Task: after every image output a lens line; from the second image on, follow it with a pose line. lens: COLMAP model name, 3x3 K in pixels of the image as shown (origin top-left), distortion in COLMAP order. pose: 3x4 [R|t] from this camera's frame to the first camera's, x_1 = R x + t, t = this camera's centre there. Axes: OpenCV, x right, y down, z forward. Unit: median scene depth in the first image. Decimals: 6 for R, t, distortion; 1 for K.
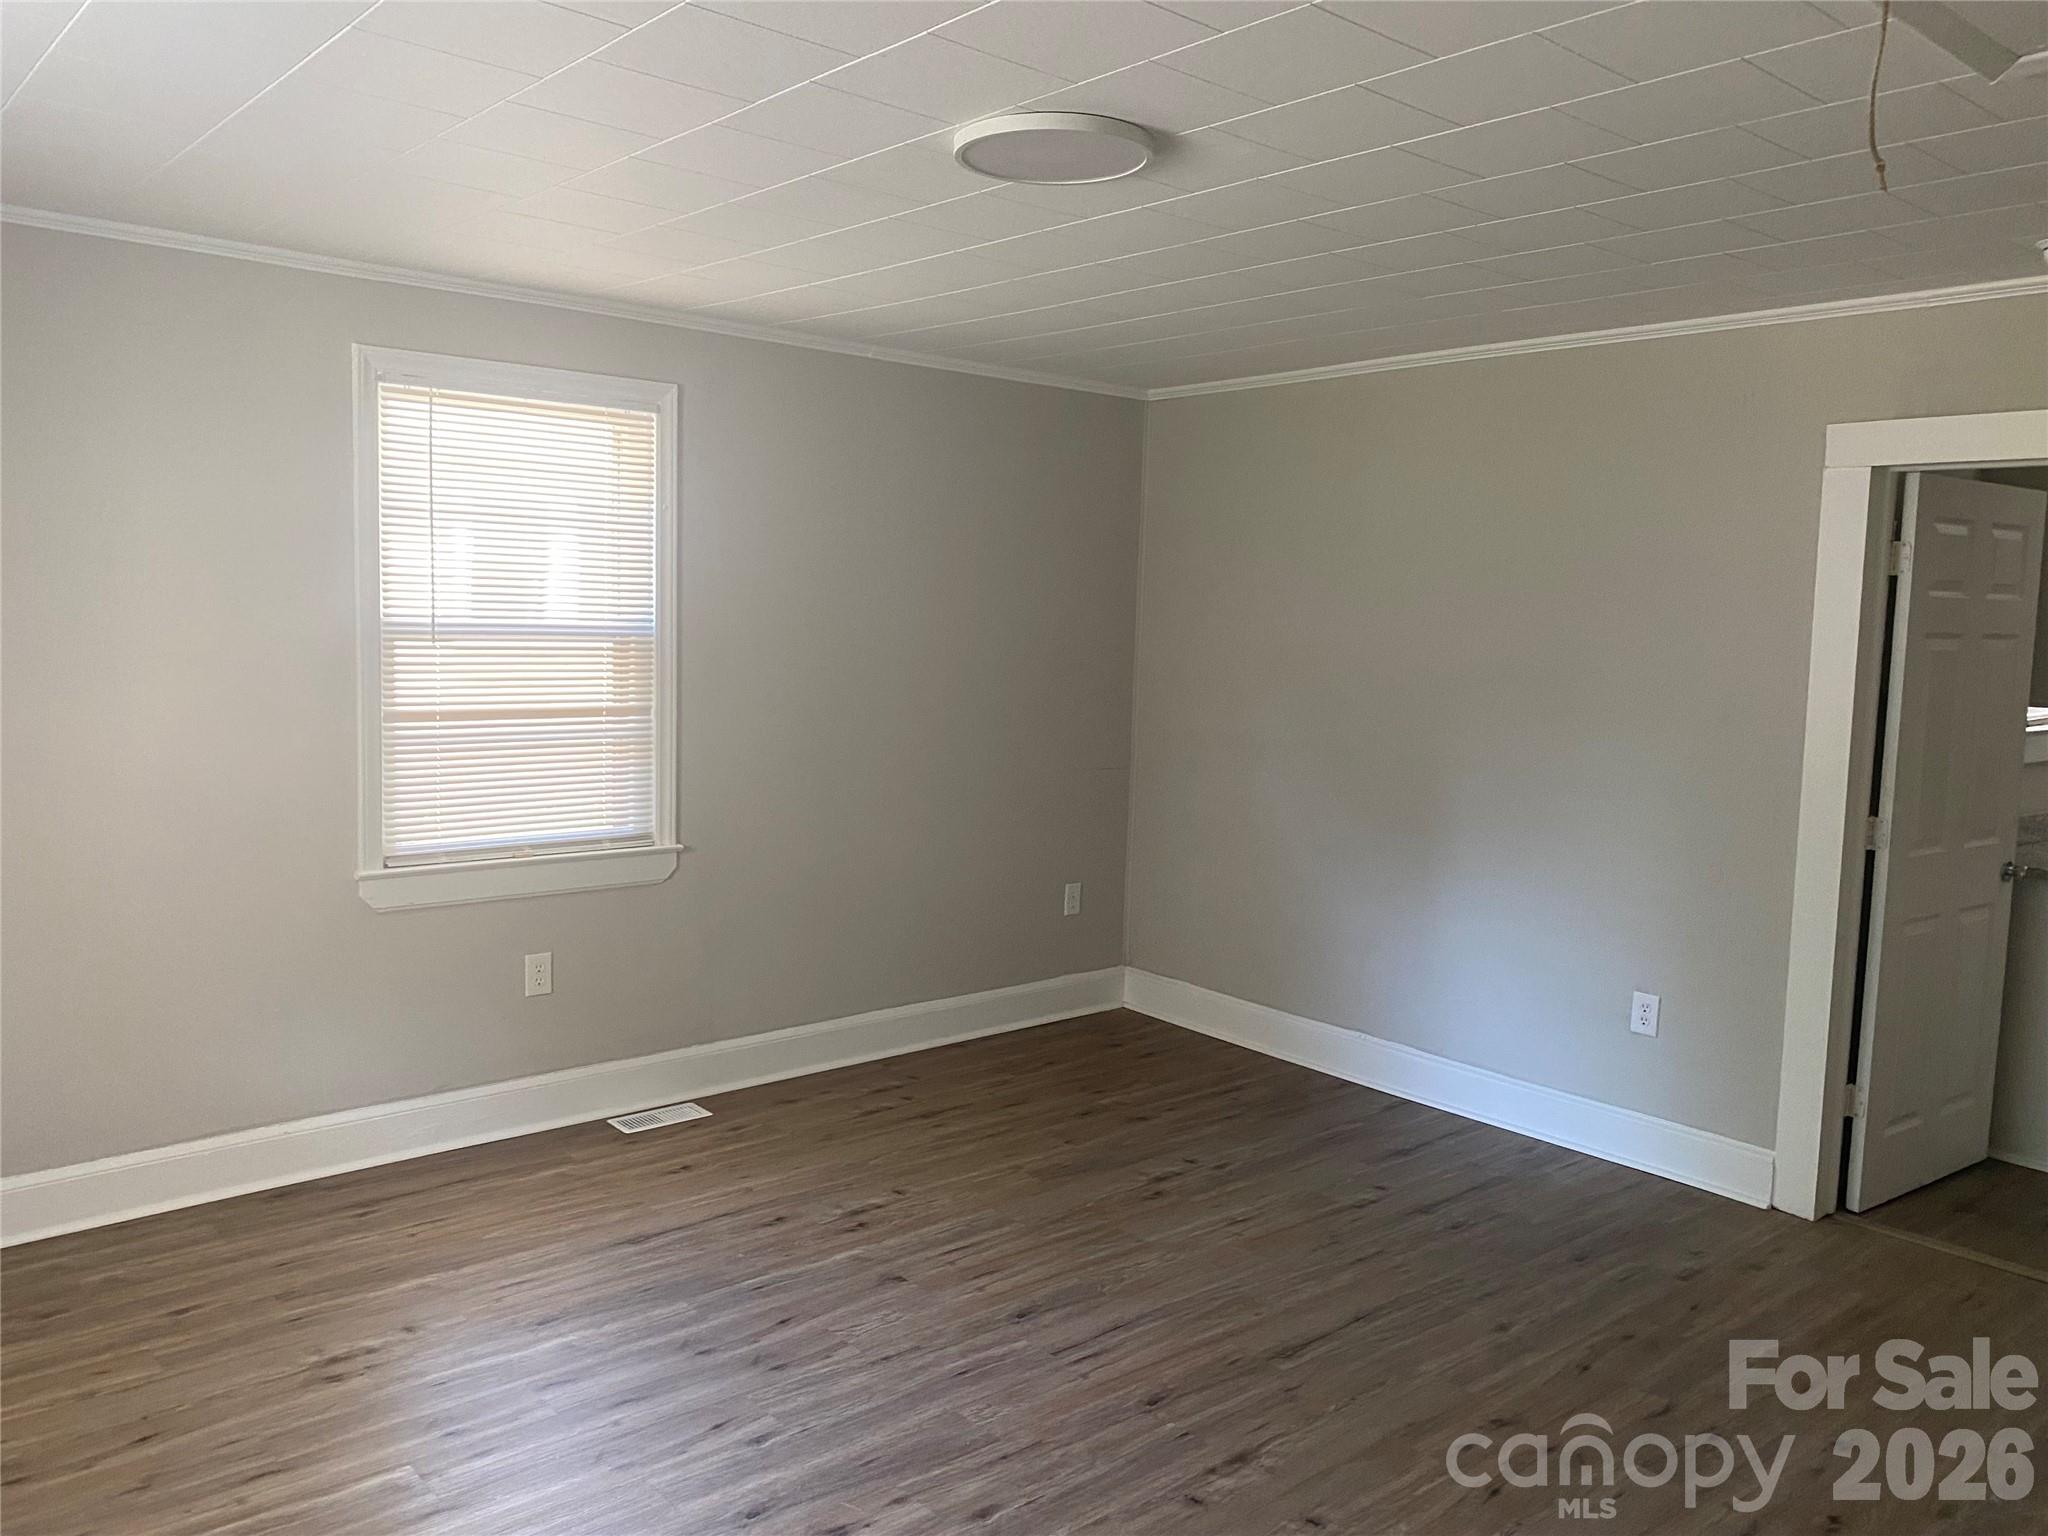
lens RADIAL K [[1555.2, 0, 1024.8], [0, 1555.2, 785.4], [0, 0, 1]] dist [0.014771, 0.007935]
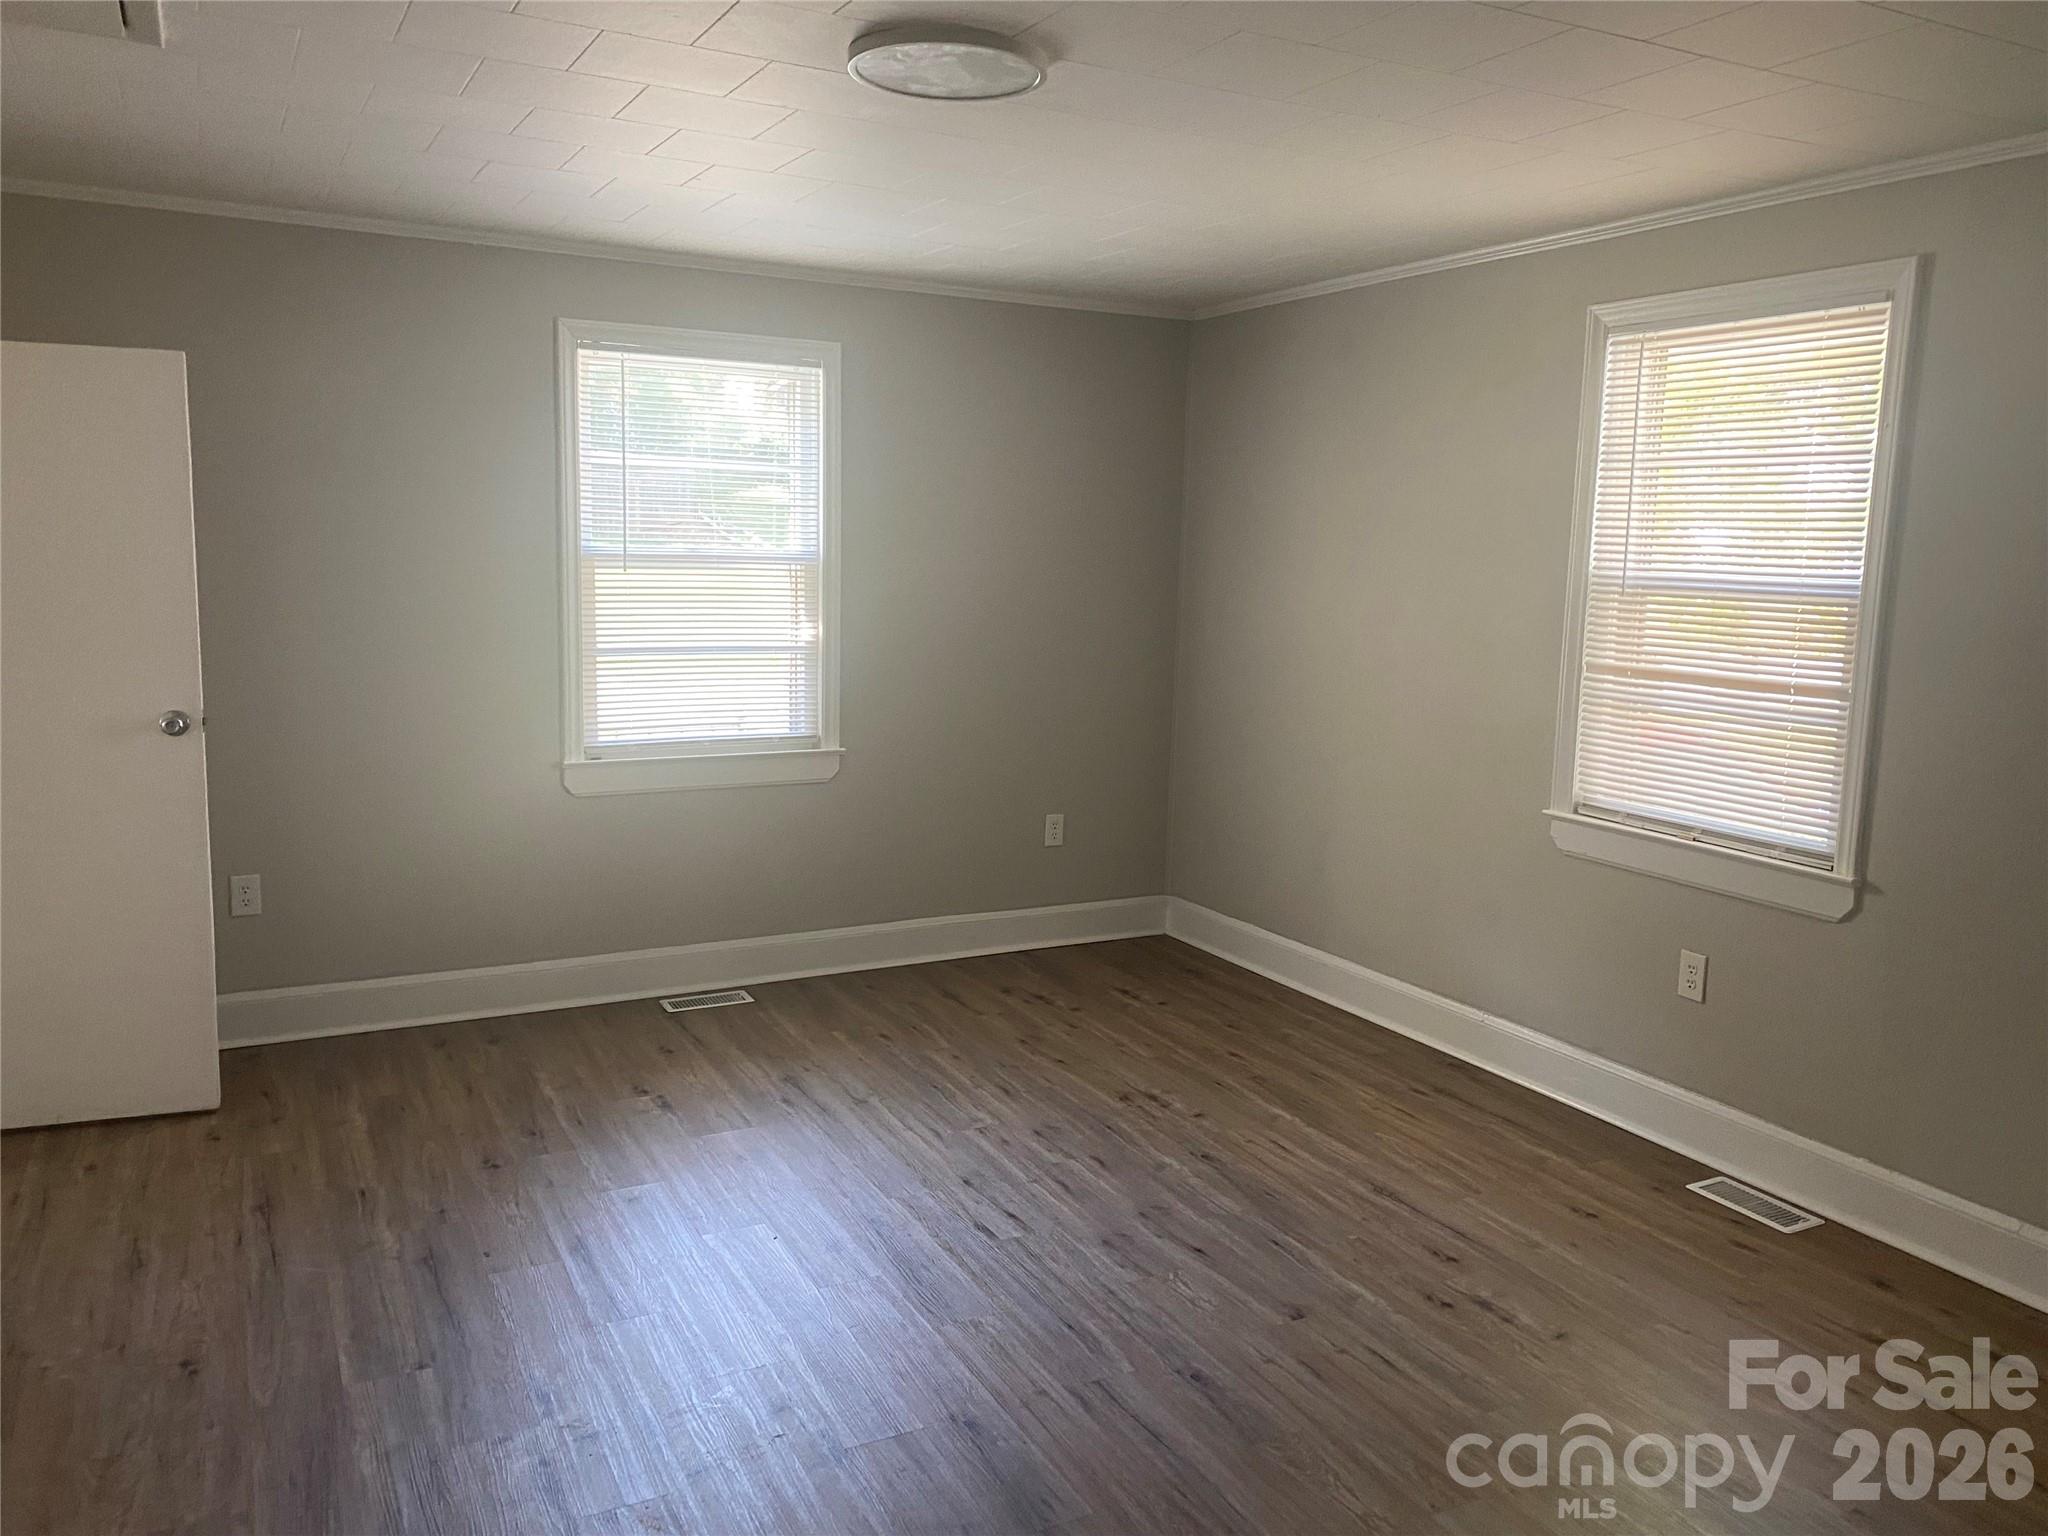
lens RADIAL K [[1555.2, 0, 1025.3], [0, 1555.2, 752.1], [0, 0, 1]] dist [0.014771, 0.007935]
pose [[-0.239584, 0.099993, -0.965713, 0.693667], [-0.138587, 0.980974, 0.135955, -0.079516], [0.960934, 0.166408, -0.221168, 0.906303]]
